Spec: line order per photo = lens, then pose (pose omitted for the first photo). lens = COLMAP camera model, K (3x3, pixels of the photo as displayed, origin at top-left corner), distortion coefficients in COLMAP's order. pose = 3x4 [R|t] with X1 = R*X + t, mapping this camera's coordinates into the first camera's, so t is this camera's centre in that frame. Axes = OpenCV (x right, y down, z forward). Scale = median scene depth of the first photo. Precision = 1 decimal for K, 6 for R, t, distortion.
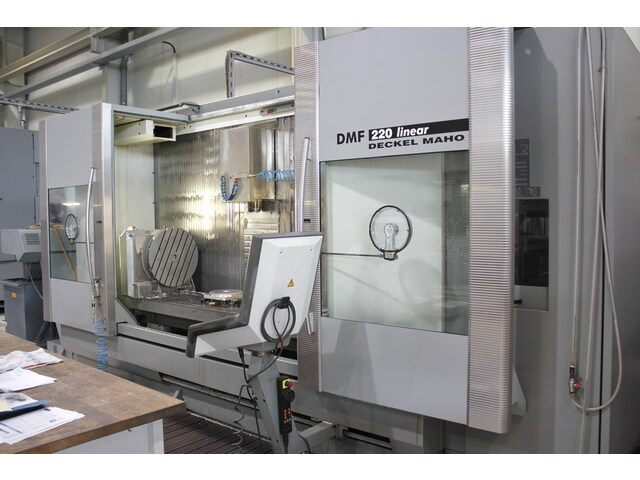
lens RADIAL K [[524.4, 0, 318.1], [0, 524.4, 242.2], [0, 0, 1]] dist [-0.159752, 0.120499]
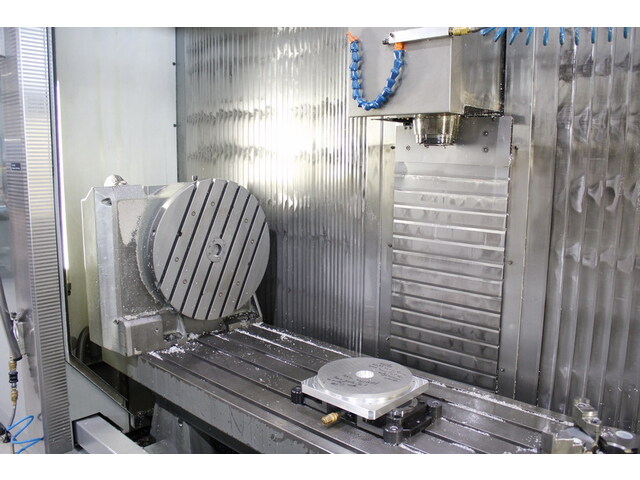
lens RADIAL K [[556.3, 0, 319.1], [0, 556.3, 237.7], [0, 0, 1]] dist [-0.144185, 0.038120]
pose [[0.996270, 0.031252, -0.080438, -0.165291], [-0.023409, 0.995042, 0.096660, -0.028109], [0.083060, -0.094417, 0.992062, 0.586884]]
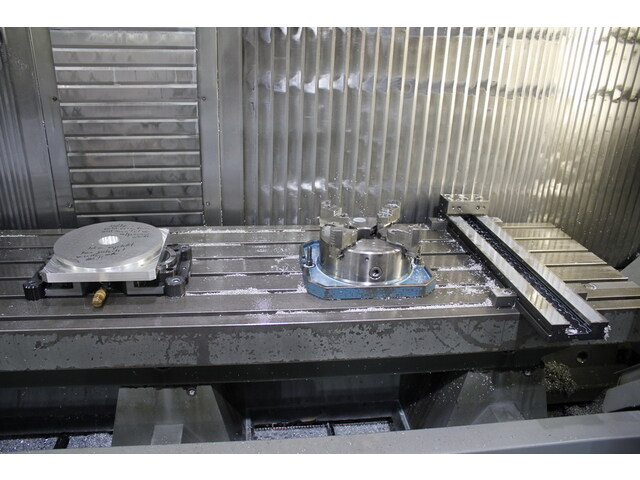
lens RADIAL K [[524.4, 0, 319.0], [0, 524.4, 242.5], [0, 0, 1]] dist [-0.159752, 0.120499]
pose [[0.691053, -0.249305, 0.678449, -0.273361], [-0.008146, 0.935888, 0.352202, -0.011499], [-0.722758, -0.248917, 0.644717, 0.651501]]
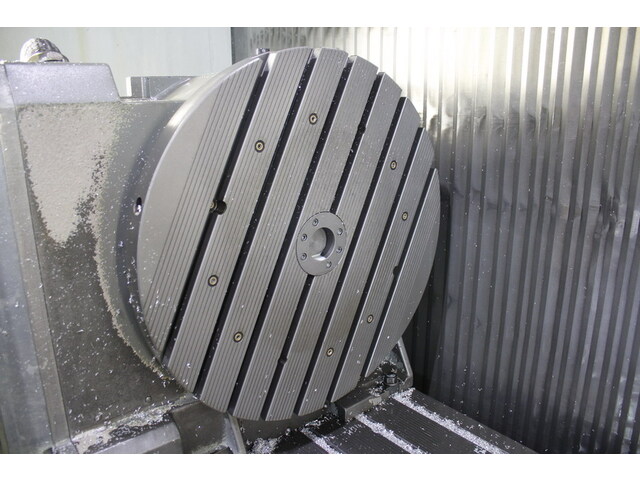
lens RADIAL K [[524.4, 0, 319.4], [0, 524.4, 243.6], [0, 0, 1]] dist [-0.159752, 0.120499]
pose [[0.979253, 0.061107, -0.193209, -0.257014], [-0.014594, 0.972242, 0.233523, -0.009636], [0.202116, -0.225859, 0.952962, 0.882055]]
